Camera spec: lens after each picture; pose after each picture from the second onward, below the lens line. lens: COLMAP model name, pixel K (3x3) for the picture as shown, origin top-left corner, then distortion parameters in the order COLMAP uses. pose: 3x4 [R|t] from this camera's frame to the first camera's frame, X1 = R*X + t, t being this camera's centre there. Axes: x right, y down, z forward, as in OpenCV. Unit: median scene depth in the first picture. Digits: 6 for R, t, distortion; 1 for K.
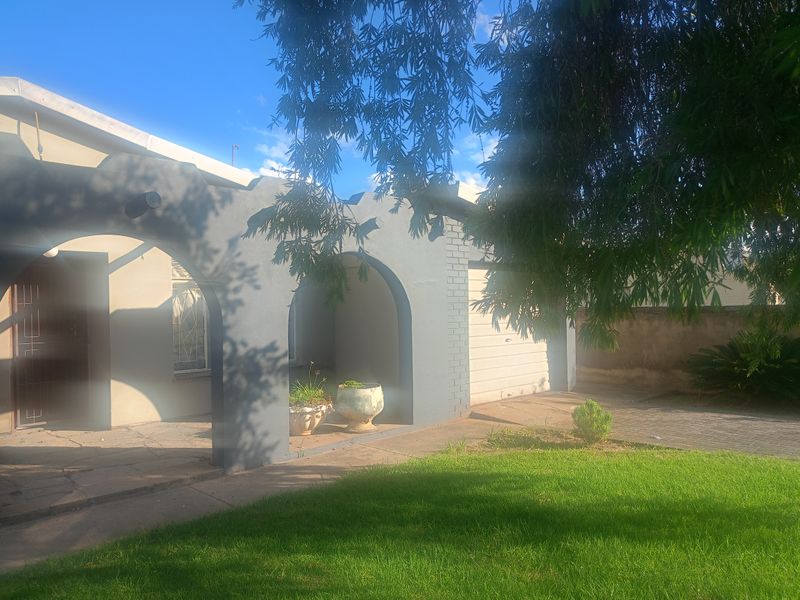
lens RADIAL K [[605.5, 0, 403.2], [0, 605.5, 309.8], [0, 0, 1]] dist [0.043343, -0.054493]
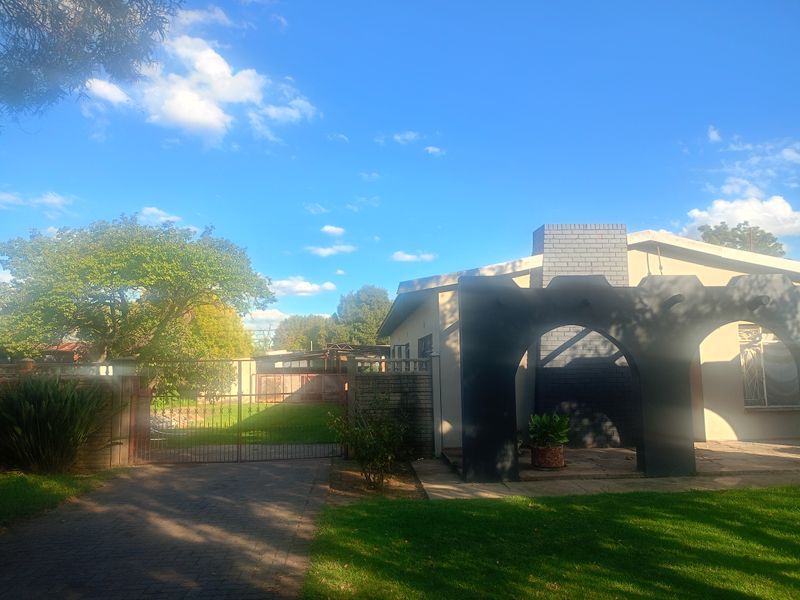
lens RADIAL K [[589.9, 0, 400.0], [0, 589.9, 300.0], [0, 0, 1]] dist [0.025945, -0.000396]
pose [[0.758320, -0.064874, -0.648647, -0.072192], [-0.000519, 0.994975, -0.100119, -0.006706], [0.651882, 0.076259, 0.754476, -0.653463]]
